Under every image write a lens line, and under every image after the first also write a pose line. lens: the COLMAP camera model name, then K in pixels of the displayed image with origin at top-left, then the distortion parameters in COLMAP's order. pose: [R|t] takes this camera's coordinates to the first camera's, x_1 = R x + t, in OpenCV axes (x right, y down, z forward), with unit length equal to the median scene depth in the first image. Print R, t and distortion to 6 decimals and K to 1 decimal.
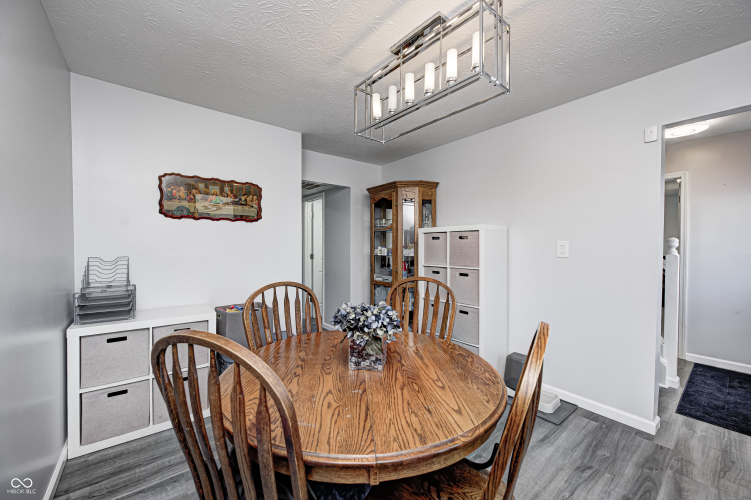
lens RADIAL K [[291.5, 0, 375.9], [0, 291.5, 248.0], [0, 0, 1]] dist [0.003933, 0.000143]
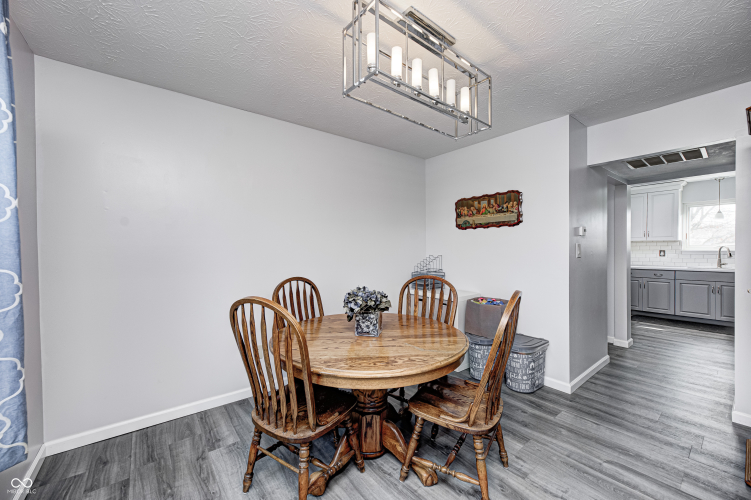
lens RADIAL K [[291.5, 0, 376.5], [0, 291.5, 252.5], [0, 0, 1]] dist [0.003933, 0.000143]
pose [[-0.010391, 0.008572, -0.999909, 0.695521], [-0.010007, 0.999912, 0.008676, 0.003005], [0.999896, 0.010096, -0.010304, 0.539129]]
